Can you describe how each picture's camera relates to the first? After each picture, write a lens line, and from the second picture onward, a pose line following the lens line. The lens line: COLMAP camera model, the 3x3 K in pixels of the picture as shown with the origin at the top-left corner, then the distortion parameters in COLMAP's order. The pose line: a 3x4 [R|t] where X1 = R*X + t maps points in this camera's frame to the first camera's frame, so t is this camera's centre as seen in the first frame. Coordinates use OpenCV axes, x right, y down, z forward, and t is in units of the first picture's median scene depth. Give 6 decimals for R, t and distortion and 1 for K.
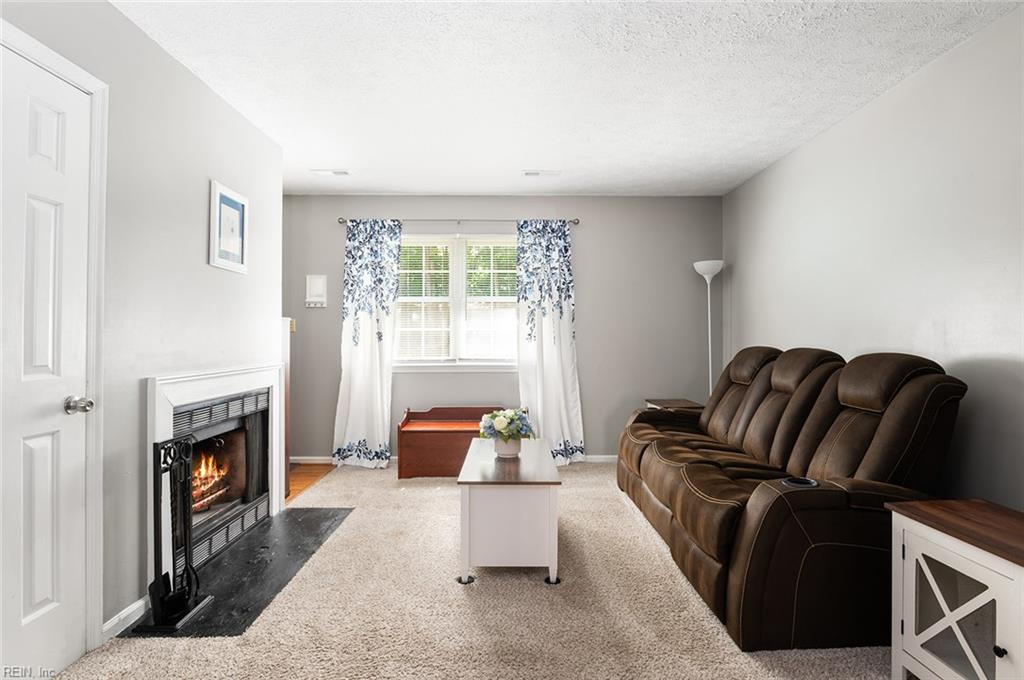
lens RADIAL K [[523.5, 0, 507.2], [0, 523.5, 341.7], [0, 0, 1]] dist [-0.022987, 0.000174]
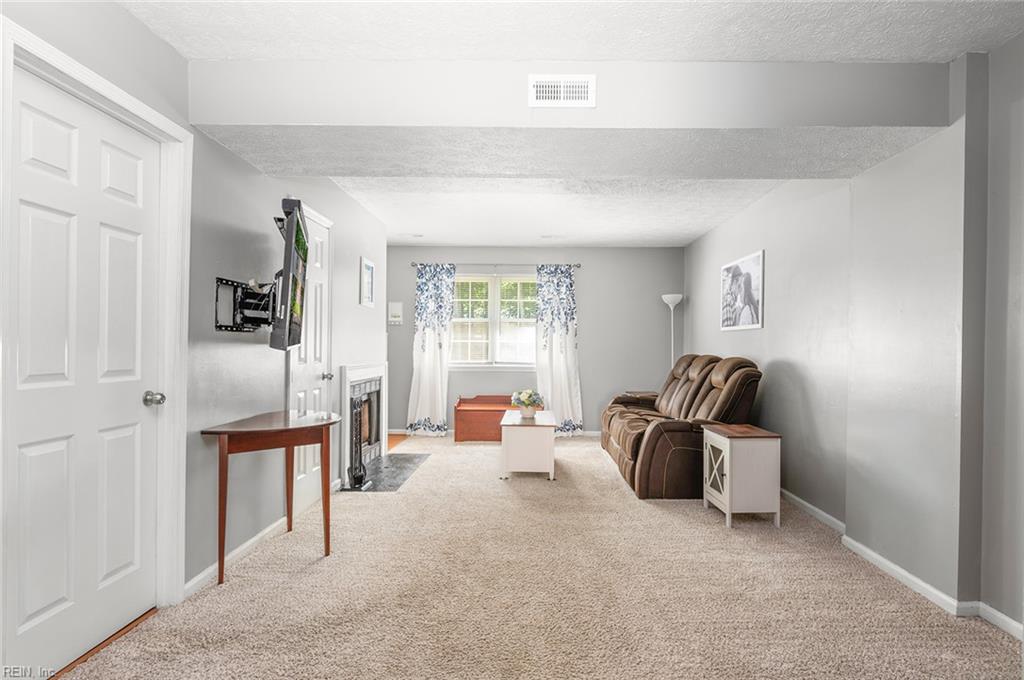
lens RADIAL K [[540.9, 0, 512.0], [0, 540.9, 340.0], [0, 0, 1]] dist [-0.040043, -0.000023]
pose [[0.999308, 0.008459, -0.036216, 0.006860], [-0.009268, 0.999710, -0.022226, 0.005559], [0.036018, 0.022546, 0.999097, -0.478367]]
